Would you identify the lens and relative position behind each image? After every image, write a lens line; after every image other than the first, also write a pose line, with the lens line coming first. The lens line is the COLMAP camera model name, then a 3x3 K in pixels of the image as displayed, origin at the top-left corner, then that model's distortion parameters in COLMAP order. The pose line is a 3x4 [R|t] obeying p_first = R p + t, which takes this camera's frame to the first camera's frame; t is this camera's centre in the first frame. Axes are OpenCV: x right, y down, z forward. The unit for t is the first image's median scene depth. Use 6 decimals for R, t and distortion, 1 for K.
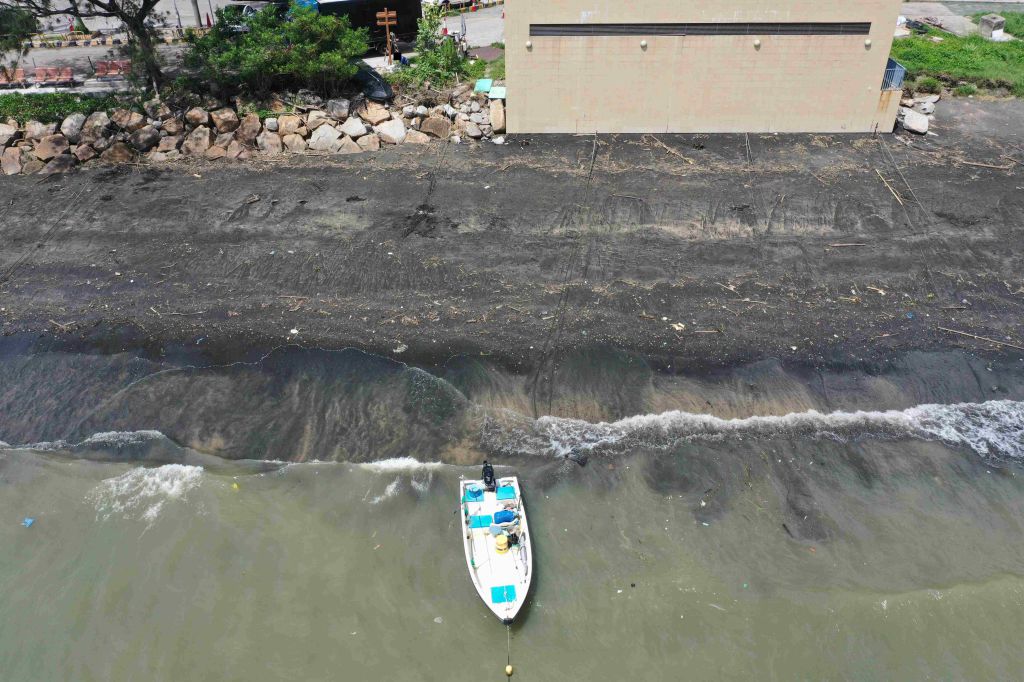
lens RADIAL K [[788.8, 0, 512.2], [0, 788.8, 343.0], [0, 0, 1]] dist [-0.012708, -0.002990]
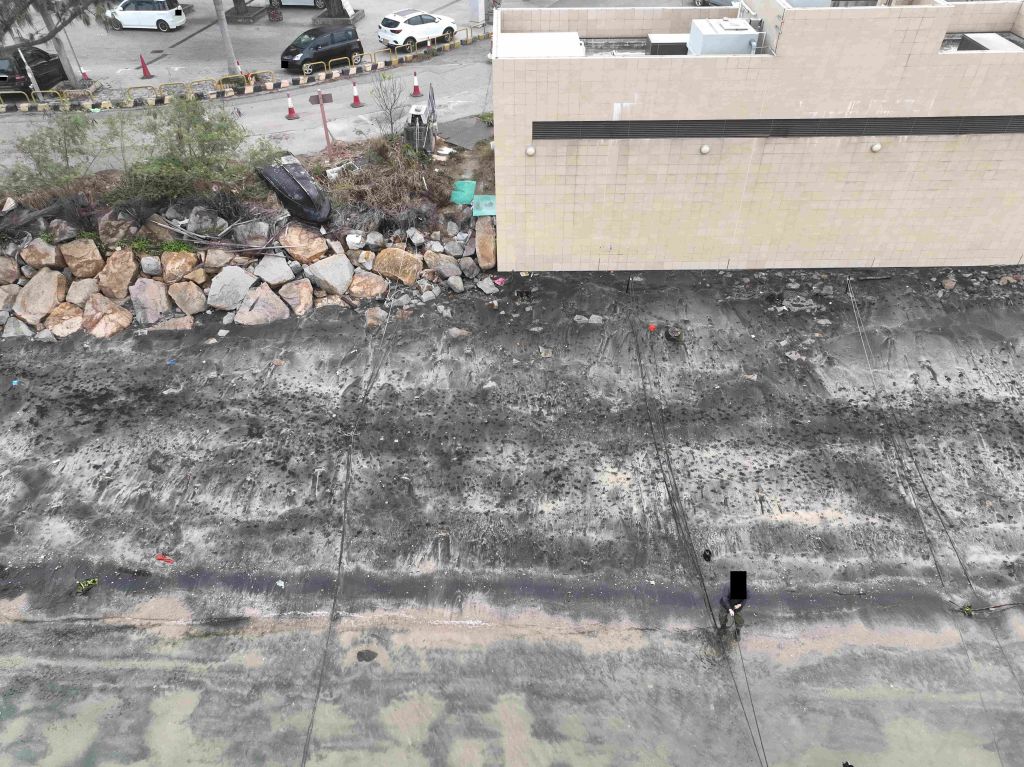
lens RADIAL K [[706.1, 0, 516.3], [0, 706.1, 381.3], [0, 0, 1]] dist [-0.002296, 0.013316]
pose [[0.999551, -0.015247, 0.025784, -0.008971], [0.012441, 0.994324, 0.105666, -0.240792], [-0.027249, -0.105297, 0.994067, 0.377866]]
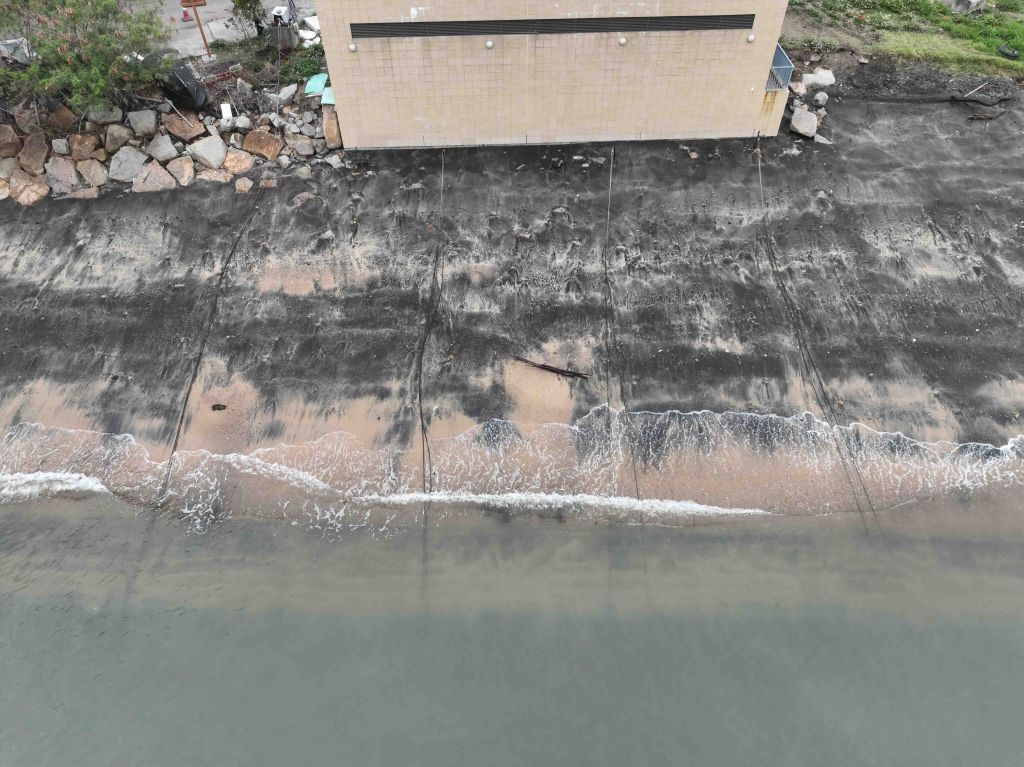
lens RADIAL K [[706.1, 0, 516.1], [0, 706.1, 382.9], [0, 0, 1]] dist [-0.002296, 0.013316]
pose [[0.997659, -0.044750, 0.051702, 0.133761], [0.030745, 0.968939, 0.245380, -0.204663], [-0.061076, -0.243216, 0.968047, 0.169139]]
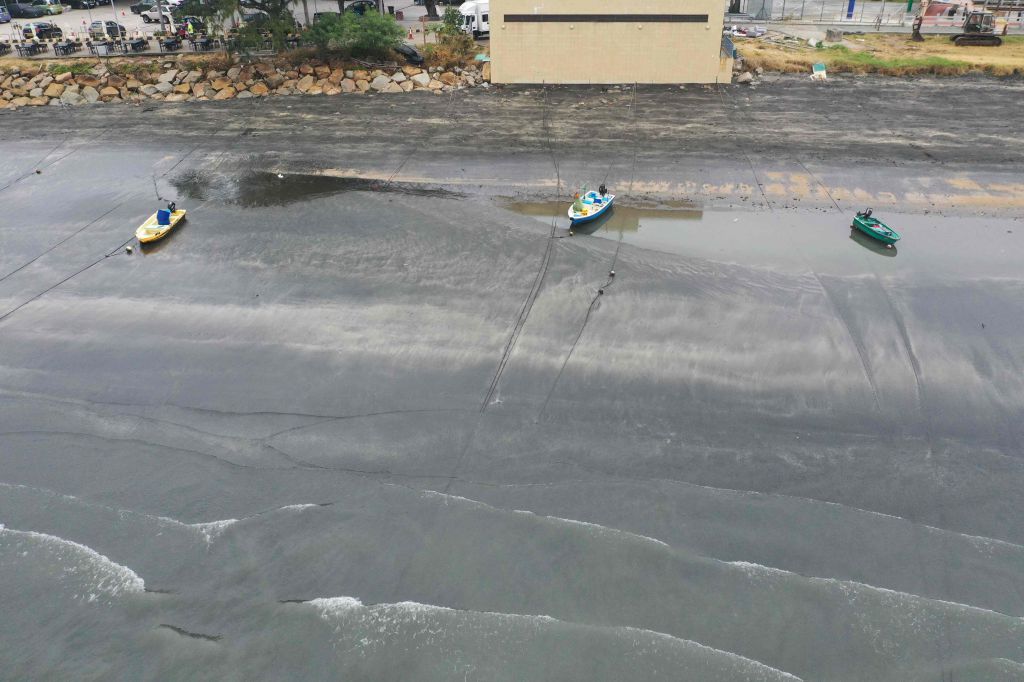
lens RADIAL K [[788.8, 0, 503.6], [0, 788.8, 341.0], [0, 0, 1]] dist [-0.012708, -0.002990]
pose [[0.996420, 0.038692, -0.075162, 0.165998], [-0.045148, 0.995255, -0.086192, 0.415258], [0.071470, 0.089277, 0.993439, -0.585837]]
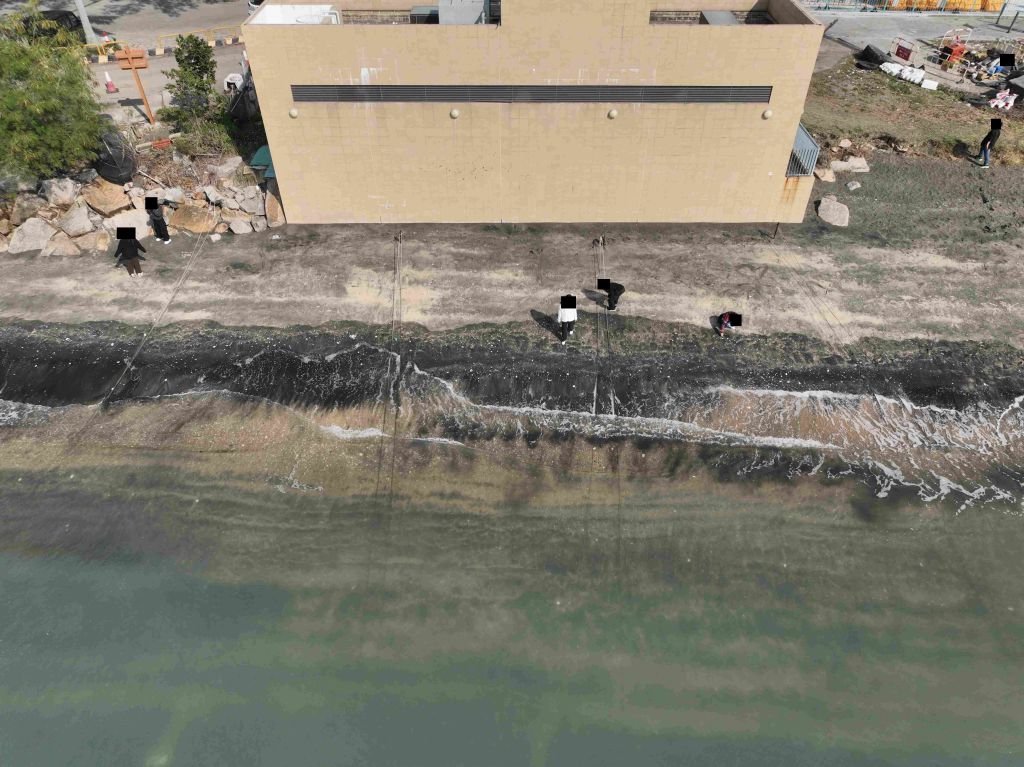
lens RADIAL K [[706.1, 0, 510.8], [0, 706.1, 388.9], [0, 0, 1]] dist [-0.002296, 0.013316]
pose [[0.999862, 0.000327, 0.016620, 0.197707], [-0.002452, 0.991772, 0.127991, -0.205180], [-0.016441, -0.128014, 0.991636, 0.316366]]
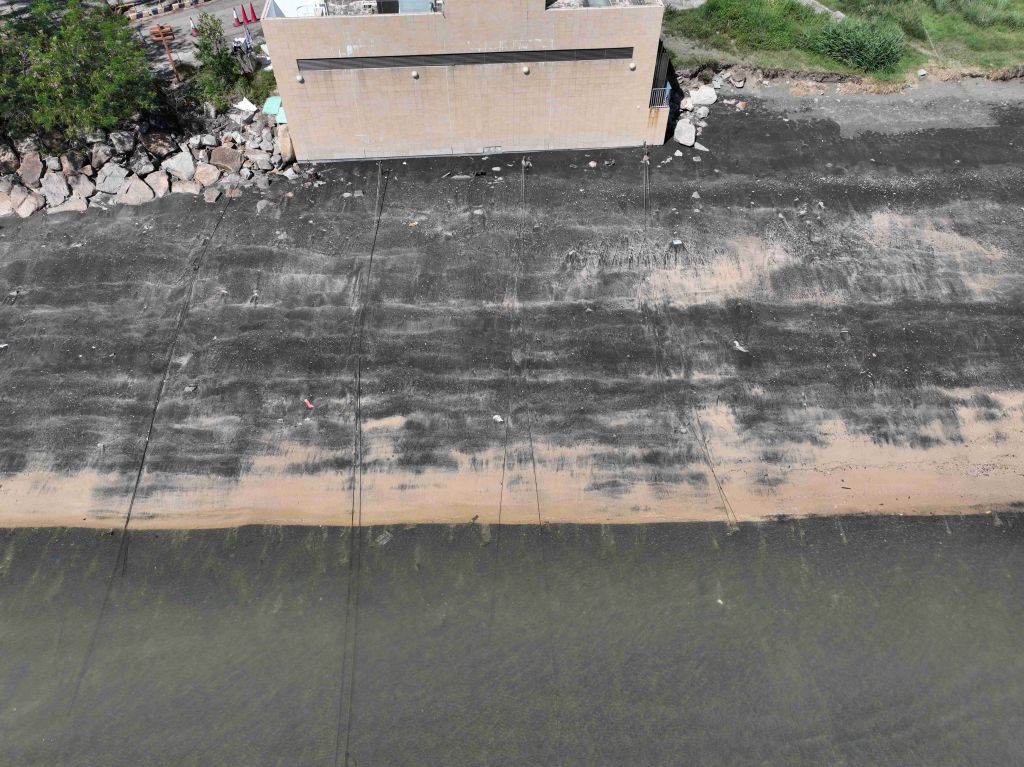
lens RADIAL K [[706.1, 0, 516.5], [0, 706.1, 385.7], [0, 0, 1]] dist [-0.002296, 0.013316]
pose [[0.994513, -0.069913, 0.077822, 0.189603], [0.046515, 0.961833, 0.269655, -0.223967], [-0.093704, -0.264555, 0.959807, 0.009502]]
